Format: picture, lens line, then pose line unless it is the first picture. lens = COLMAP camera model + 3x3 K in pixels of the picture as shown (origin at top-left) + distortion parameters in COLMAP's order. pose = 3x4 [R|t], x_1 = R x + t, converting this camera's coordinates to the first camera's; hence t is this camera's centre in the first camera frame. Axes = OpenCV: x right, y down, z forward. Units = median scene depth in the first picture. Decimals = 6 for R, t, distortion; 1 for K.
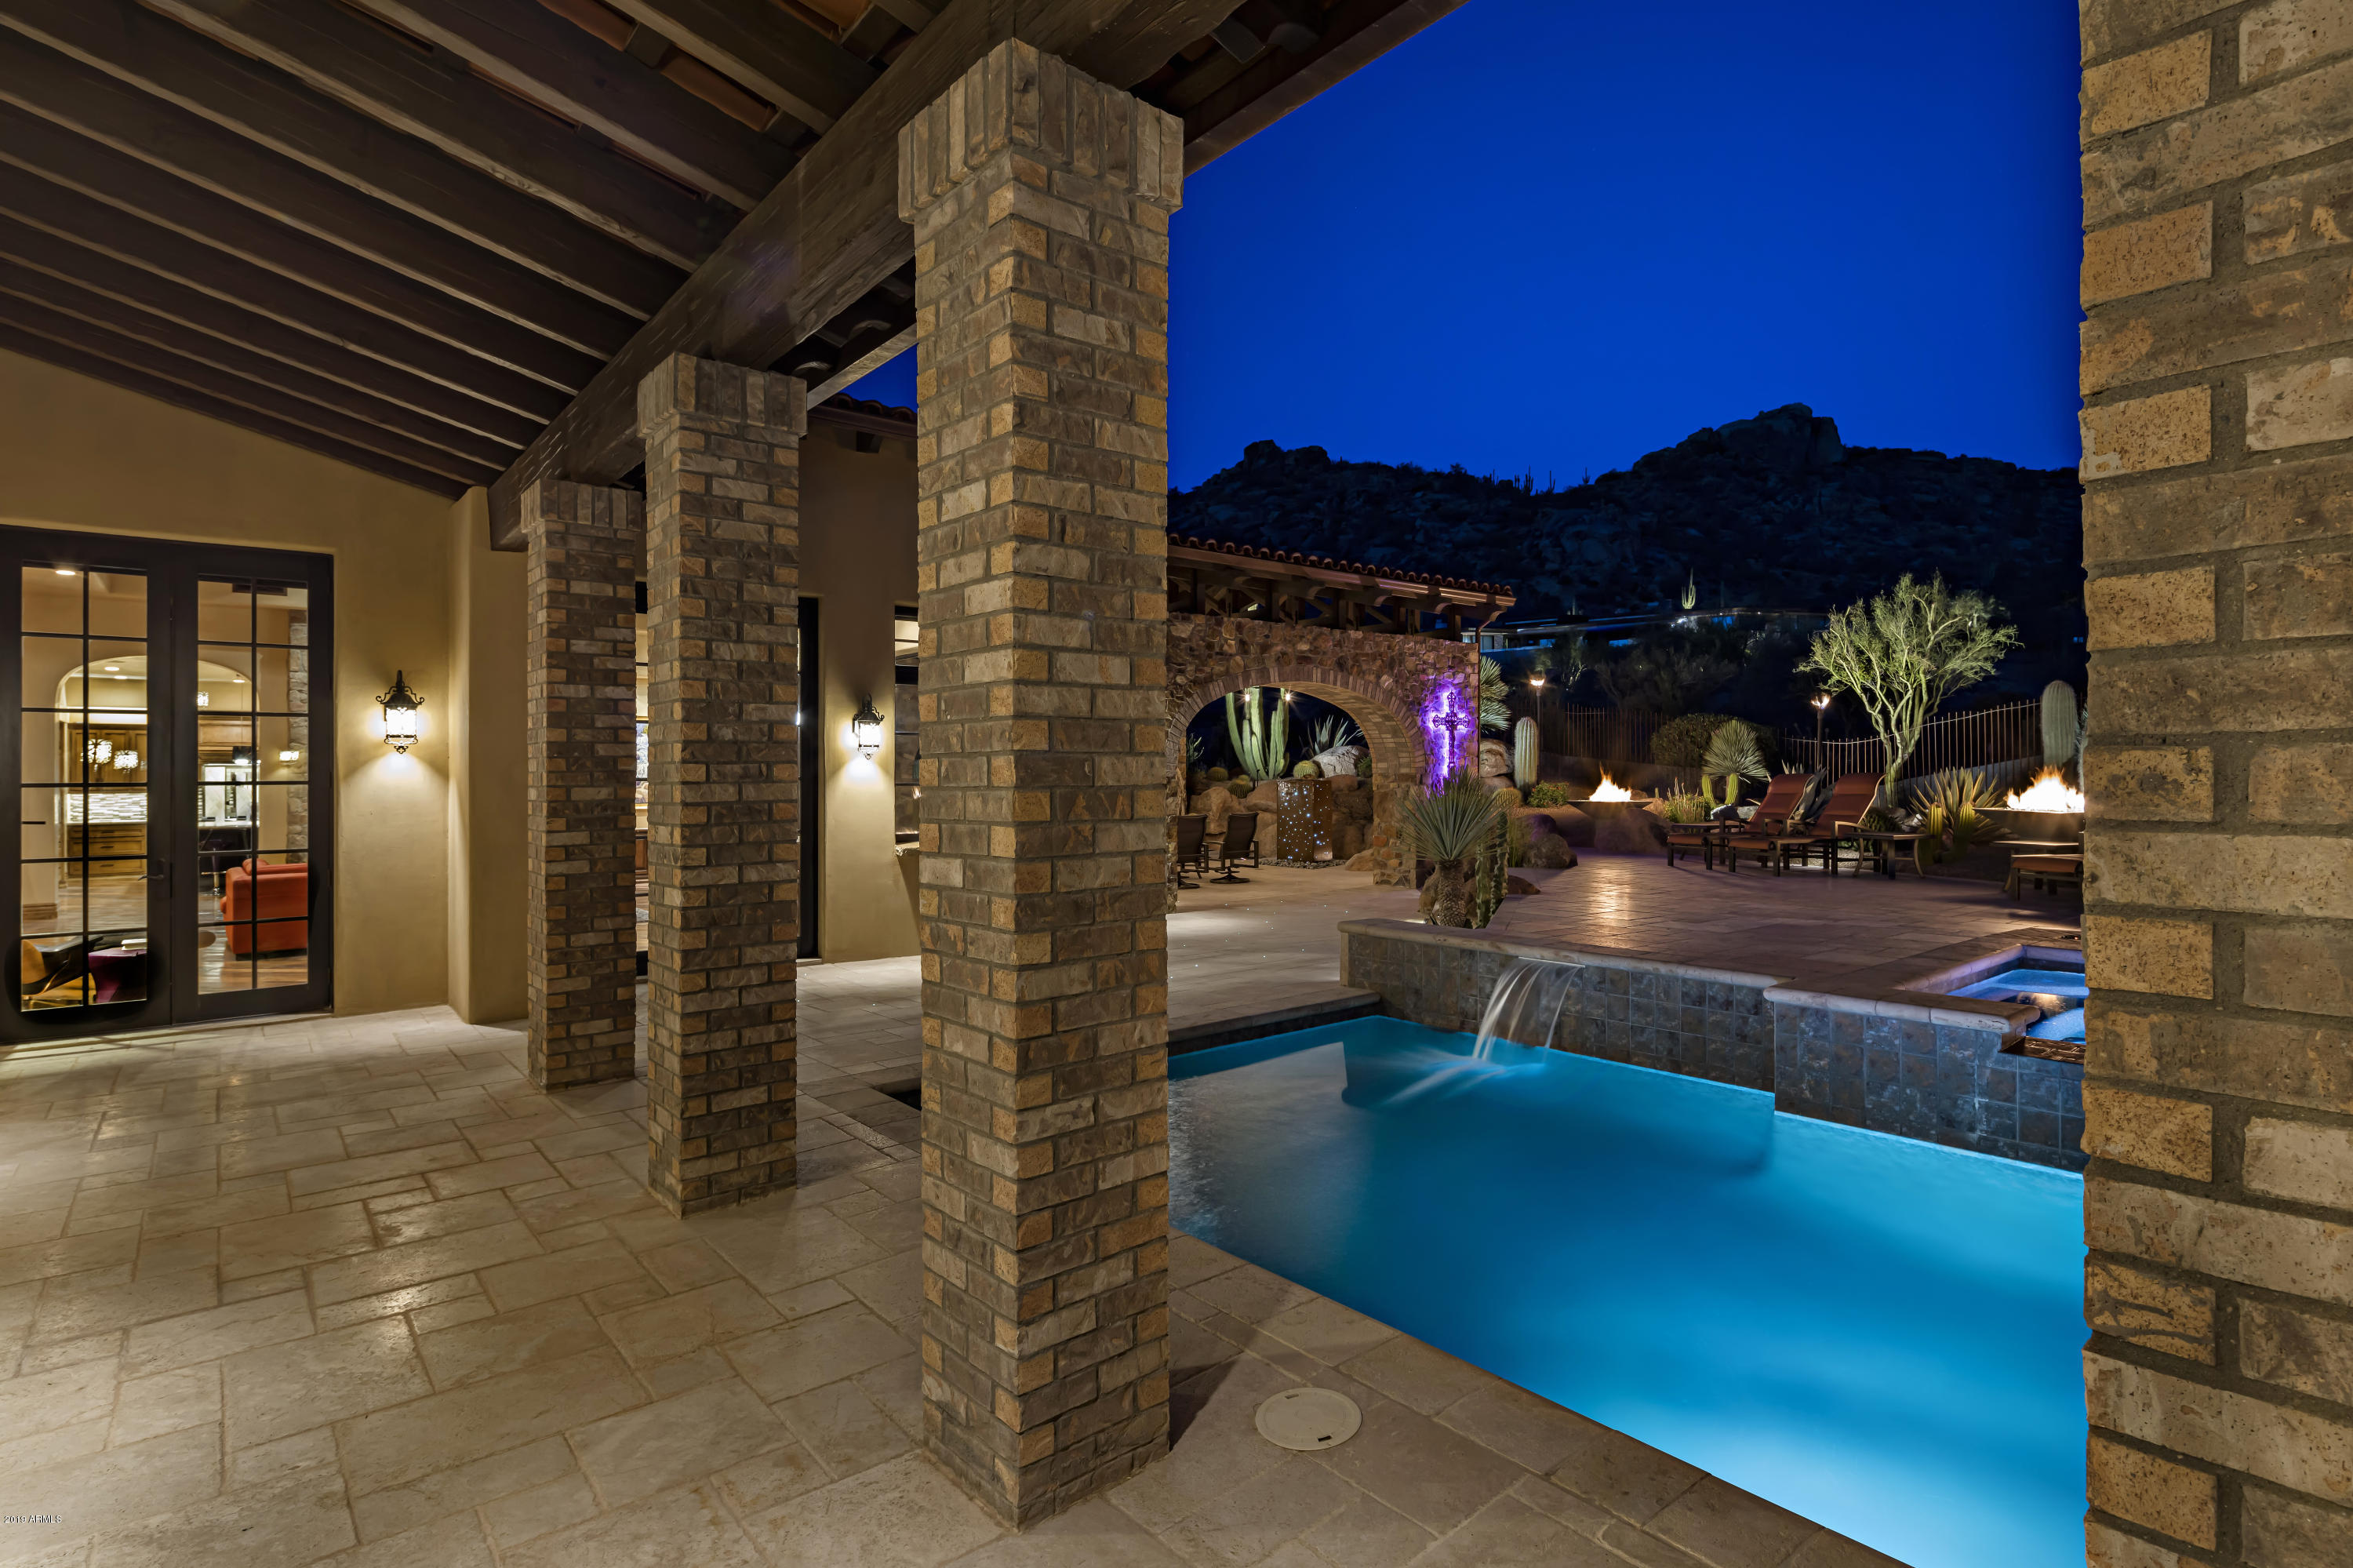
lens RADIAL K [[1173.3, 0, 1176.5], [0, 1173.3, 784.0], [0, 0, 1]] dist [-0.001542, -0.000029]
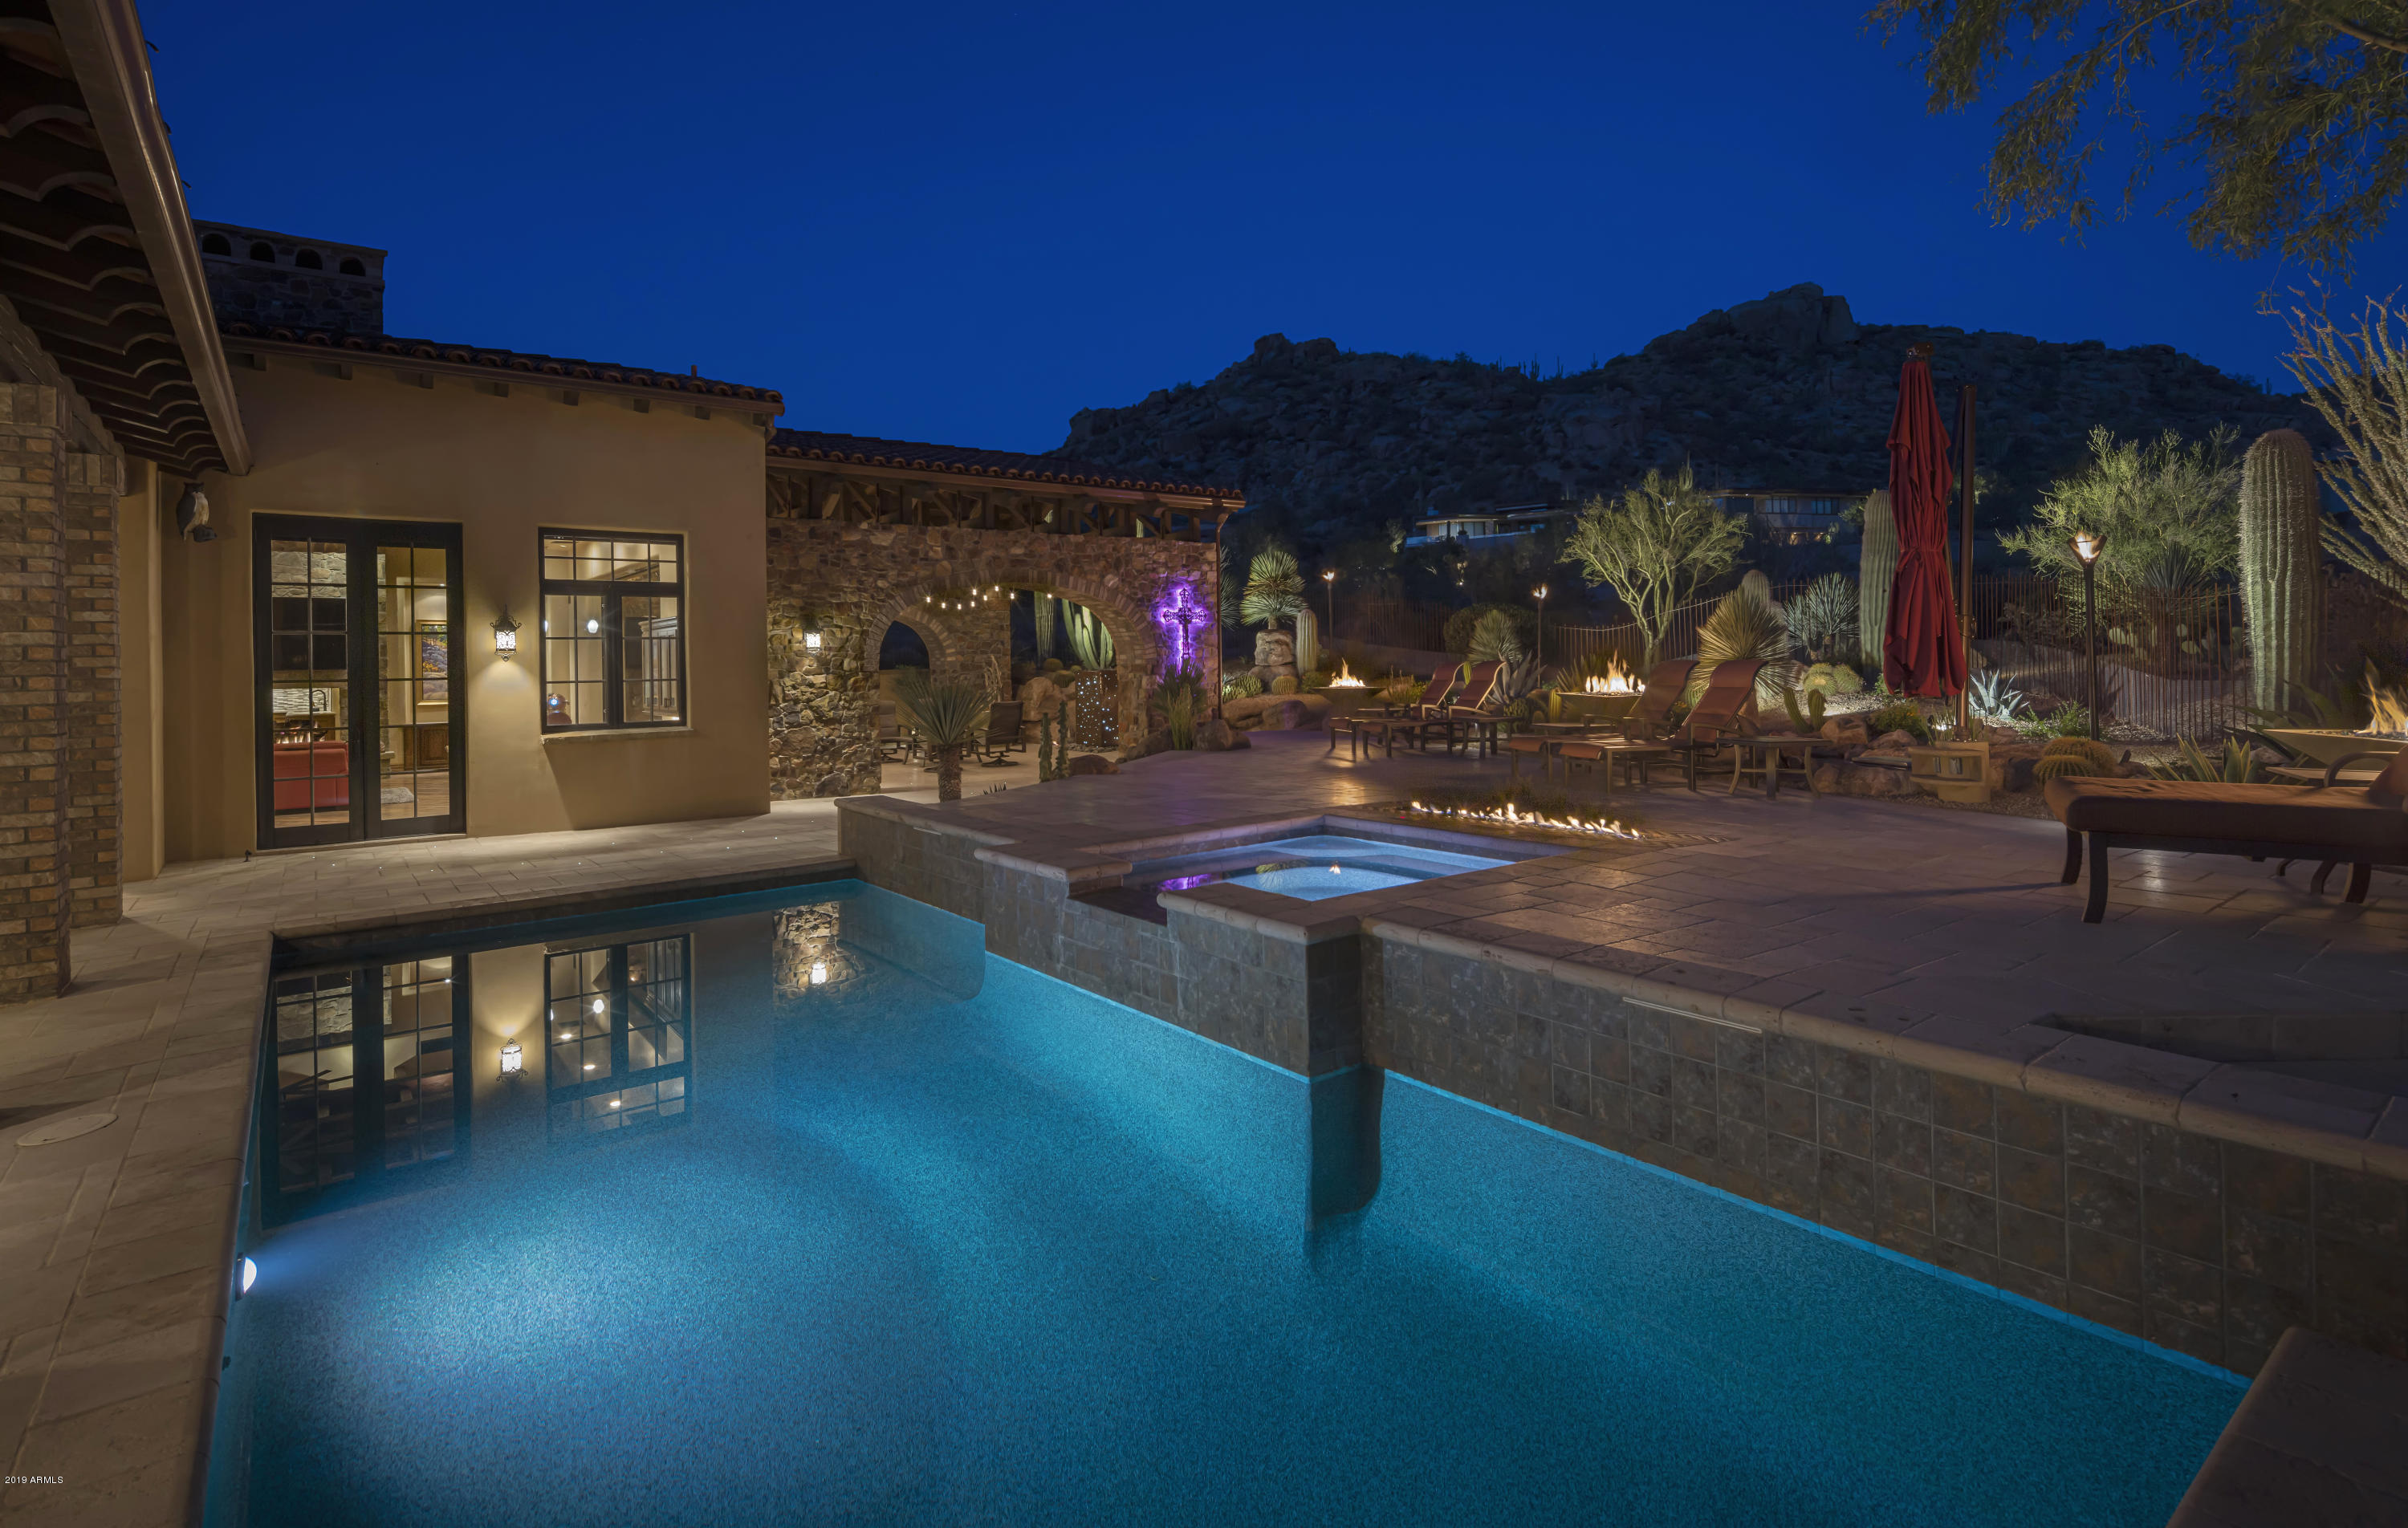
lens RADIAL K [[1161.1, 0, 1196.2], [0, 1161.1, 667.2], [0, 0, 1]] dist [0.000852, -0.000005]
pose [[0.998619, -0.010776, -0.051425, 0.297438], [0.010661, 0.999940, -0.002501, -0.003157], [0.051449, 0.001950, 0.998674, -0.069779]]
